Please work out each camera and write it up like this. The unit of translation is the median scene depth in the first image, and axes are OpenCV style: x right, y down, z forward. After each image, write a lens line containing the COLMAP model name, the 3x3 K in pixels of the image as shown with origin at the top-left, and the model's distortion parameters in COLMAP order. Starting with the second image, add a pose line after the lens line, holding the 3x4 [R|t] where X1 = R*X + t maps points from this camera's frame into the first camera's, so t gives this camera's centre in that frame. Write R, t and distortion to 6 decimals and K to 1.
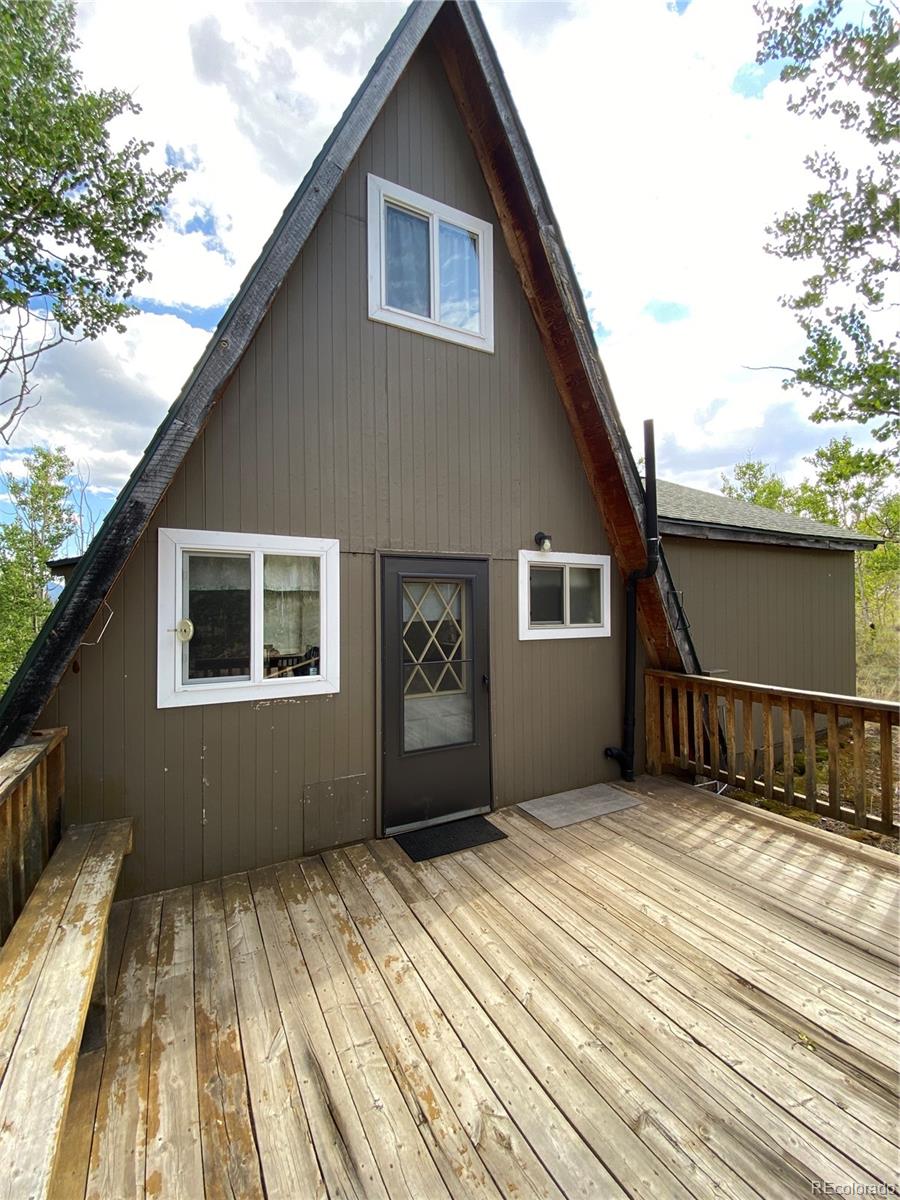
lens RADIAL K [[479.4, 0, 450.0], [0, 479.4, 600.0], [0, 0, 1]] dist [0.018631, -0.018792]
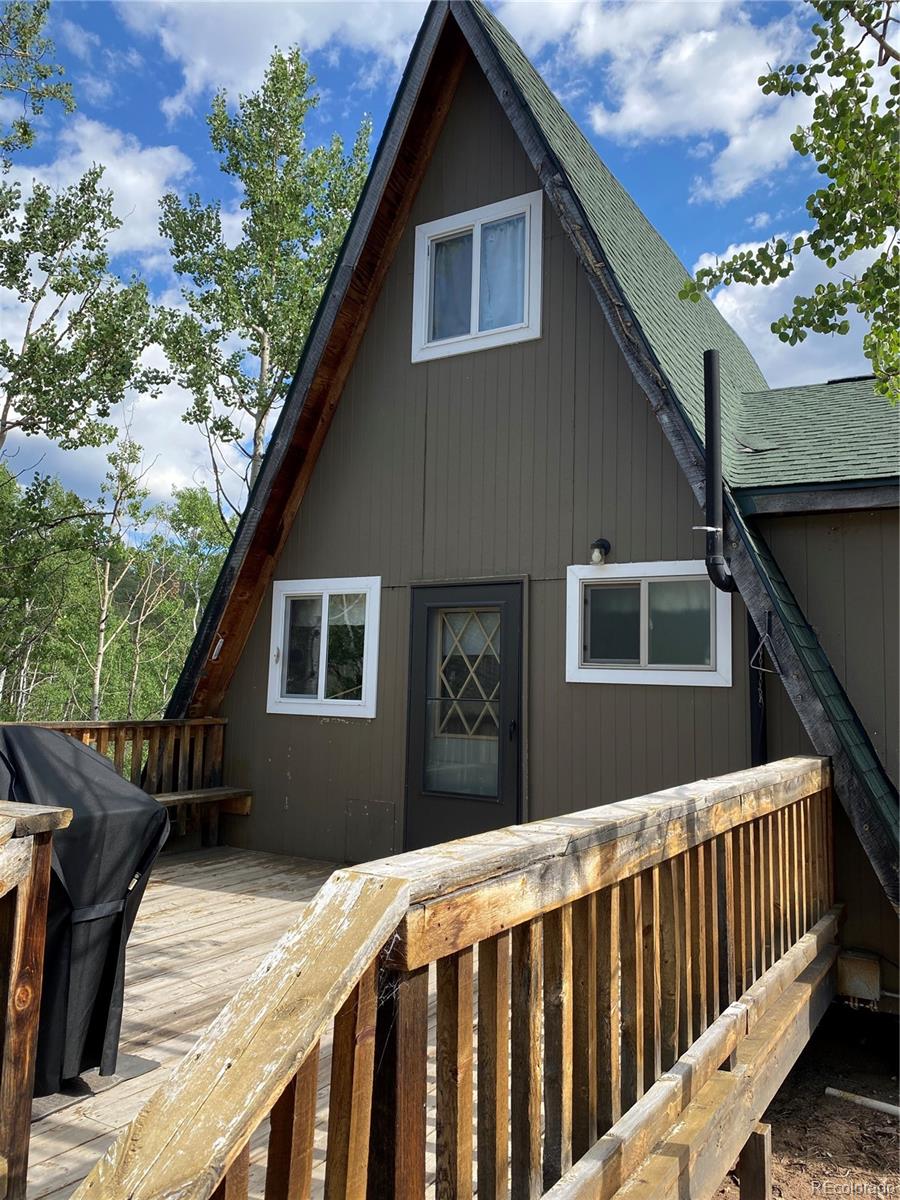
lens RADIAL K [[917.4, 0, 449.3], [0, 917.4, 570.7], [0, 0, 1]] dist [0.044761, 0.000808]
pose [[0.499868, -0.081790, -0.862231, 1.467607], [-0.012005, 0.994781, -0.101323, 0.062683], [0.866018, 0.060999, 0.496278, 0.096428]]
